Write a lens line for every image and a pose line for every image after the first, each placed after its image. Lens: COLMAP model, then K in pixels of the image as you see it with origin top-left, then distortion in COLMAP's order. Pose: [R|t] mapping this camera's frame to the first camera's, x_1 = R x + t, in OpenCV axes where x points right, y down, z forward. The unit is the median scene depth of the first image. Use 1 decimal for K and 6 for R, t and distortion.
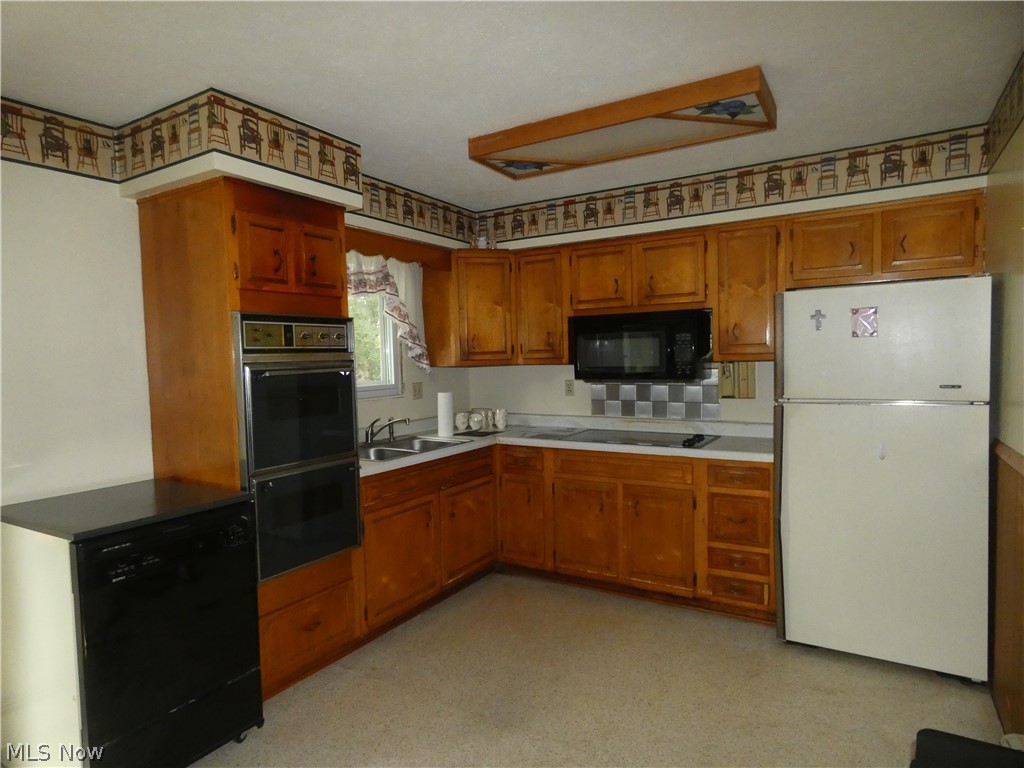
lens RADIAL K [[621.9, 0, 512.6], [0, 621.9, 389.1], [0, 0, 1]] dist [0.014663, 0.008219]
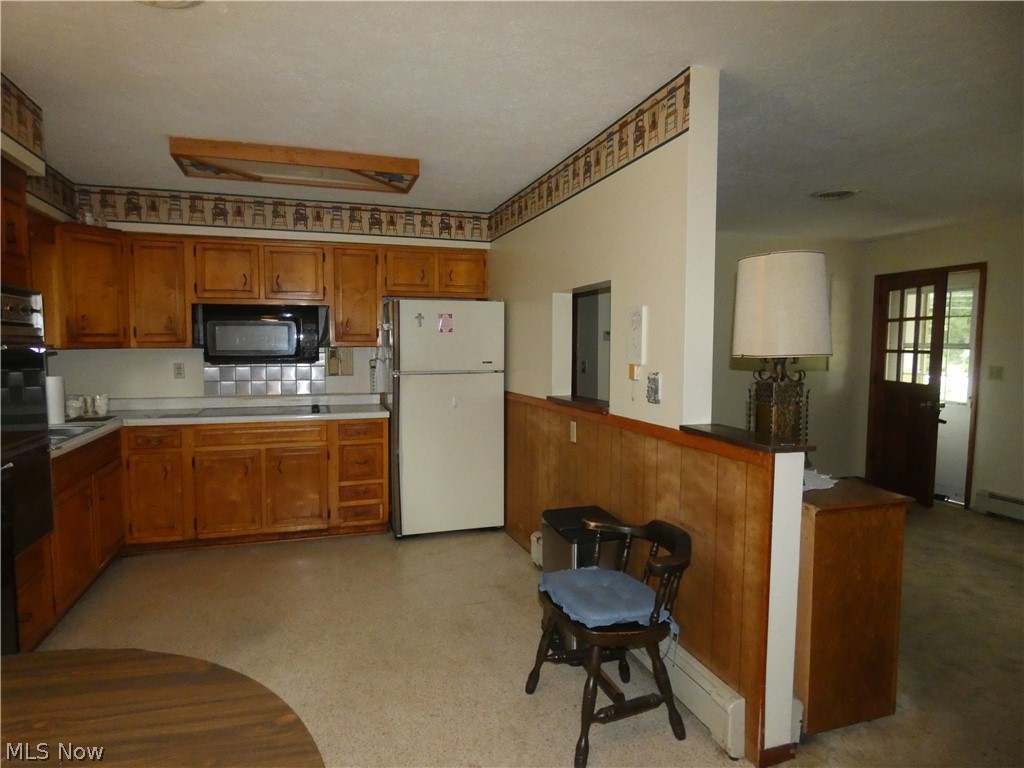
lens RADIAL K [[621.9, 0, 506.7], [0, 621.9, 393.2], [0, 0, 1]] dist [0.014663, 0.008219]
pose [[0.653922, -0.037865, 0.755614, -0.423738], [0.025763, 0.999282, 0.027781, 0.025388], [-0.756124, 0.001300, 0.654428, -0.130050]]
